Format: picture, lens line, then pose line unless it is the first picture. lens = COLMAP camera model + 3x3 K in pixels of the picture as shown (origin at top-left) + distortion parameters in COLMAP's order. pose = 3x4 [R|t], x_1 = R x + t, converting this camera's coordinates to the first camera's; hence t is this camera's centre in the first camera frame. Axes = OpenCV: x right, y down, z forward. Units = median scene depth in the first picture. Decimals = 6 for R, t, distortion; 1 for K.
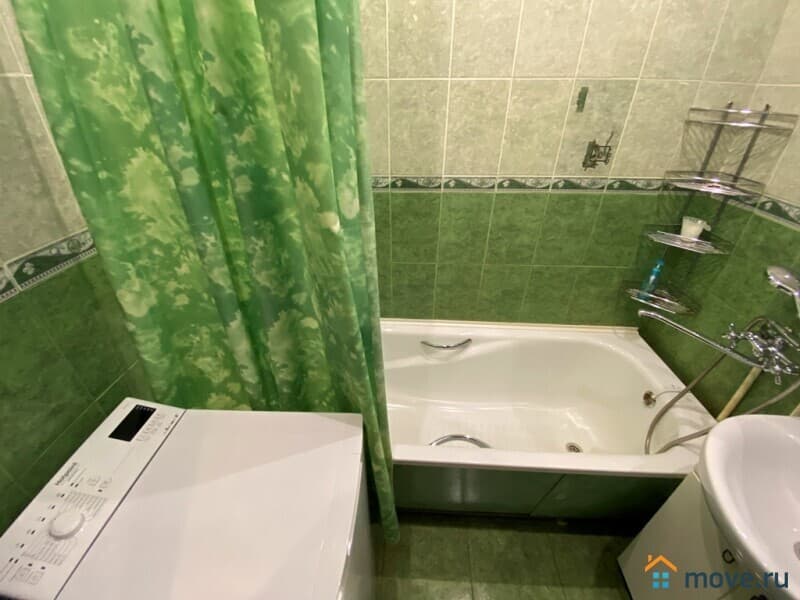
lens RADIAL K [[320.0, 0, 400.0], [0, 320.0, 300.0], [0, 0, 1]] dist [0.030019, -0.025839]
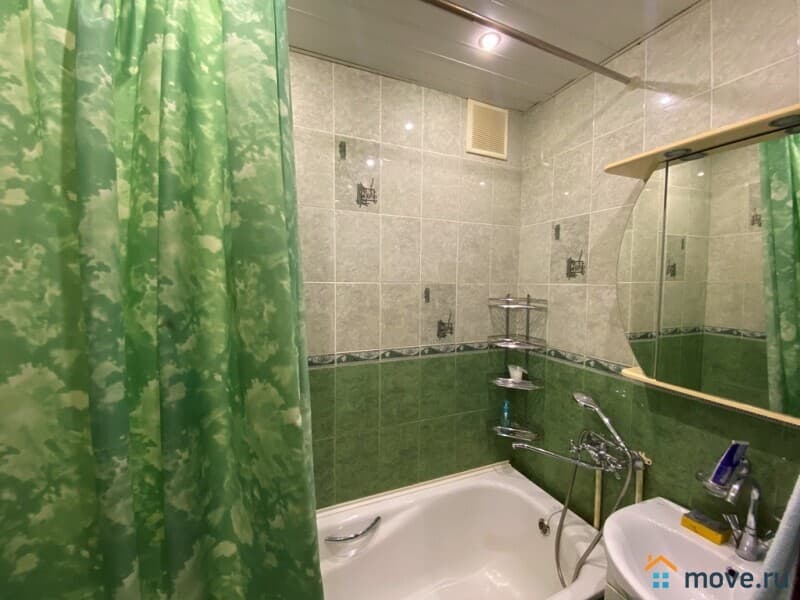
lens RADIAL K [[320.0, 0, 400.0], [0, 320.0, 300.0], [0, 0, 1]] dist [0.030019, -0.025839]
pose [[0.894643, -0.016156, 0.446489, -0.188498], [0.226251, 0.878115, -0.421573, -0.028959], [-0.385258, 0.478177, 0.789255, -0.072167]]
